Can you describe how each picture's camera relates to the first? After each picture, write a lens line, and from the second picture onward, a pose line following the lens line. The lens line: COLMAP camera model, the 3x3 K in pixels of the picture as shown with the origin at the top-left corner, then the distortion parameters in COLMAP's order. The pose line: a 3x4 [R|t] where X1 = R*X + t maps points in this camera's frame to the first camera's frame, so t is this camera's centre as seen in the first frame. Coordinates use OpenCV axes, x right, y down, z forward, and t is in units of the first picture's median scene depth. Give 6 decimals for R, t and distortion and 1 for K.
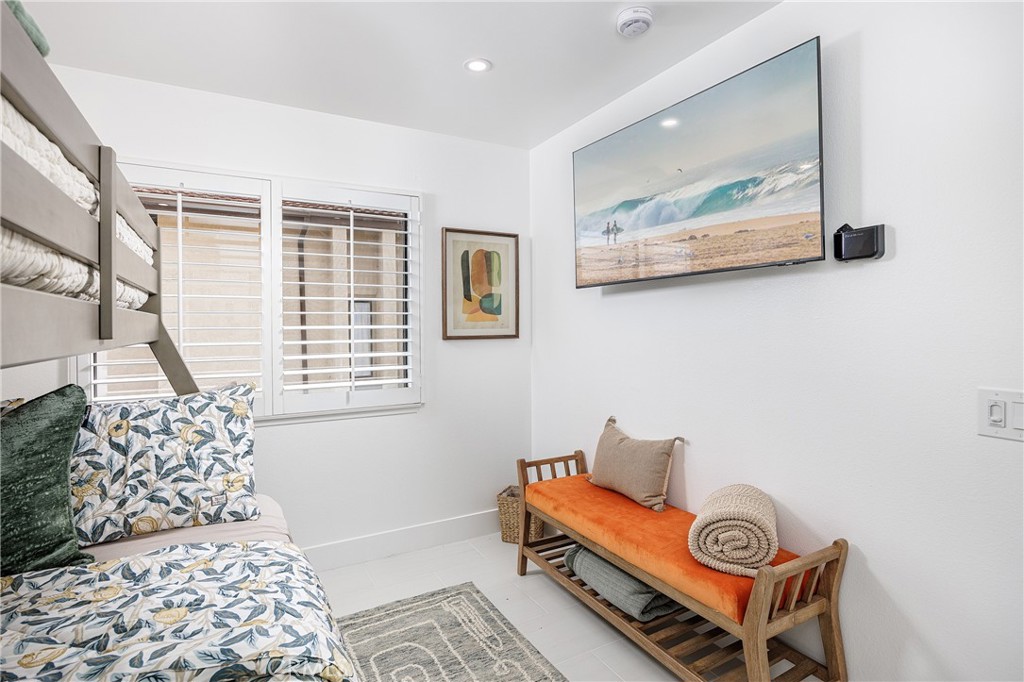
lens RADIAL K [[504.5, 0, 512.2], [0, 504.5, 334.1], [0, 0, 1]] dist [-0.000022, -0.000721]
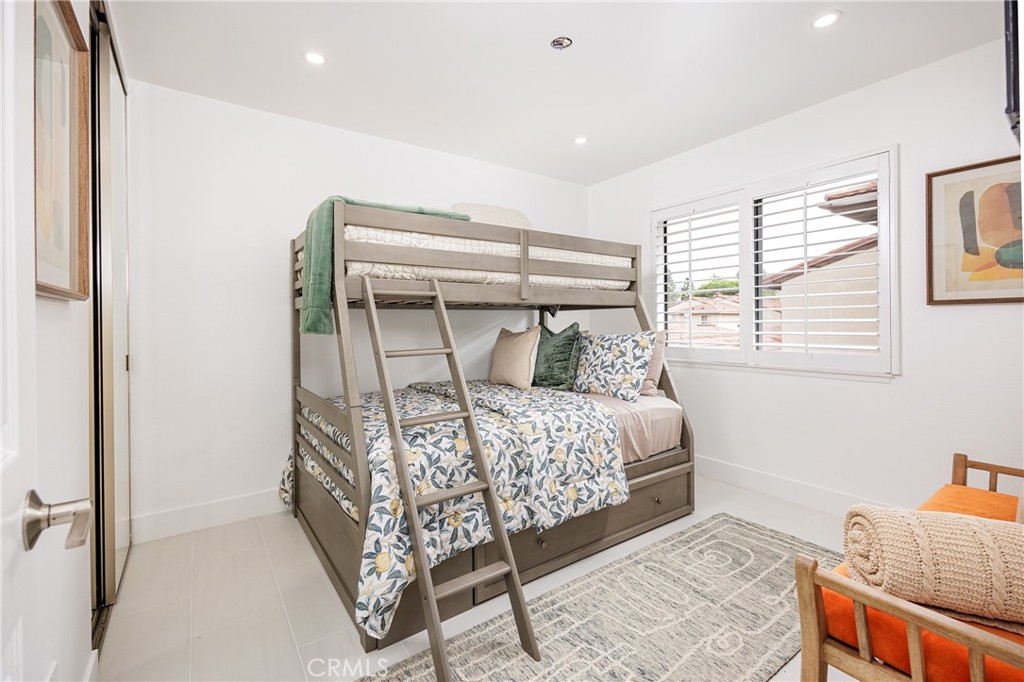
lens RADIAL K [[455.7, 0, 520.4], [0, 455.7, 322.0], [0, 0, 1]] dist [0.001470, -0.002234]
pose [[0.114481, 0.002991, -0.993421, 1.062827], [-0.004567, 0.999986, 0.002485, 0.079721], [0.993415, 0.004252, 0.114493, 0.420307]]
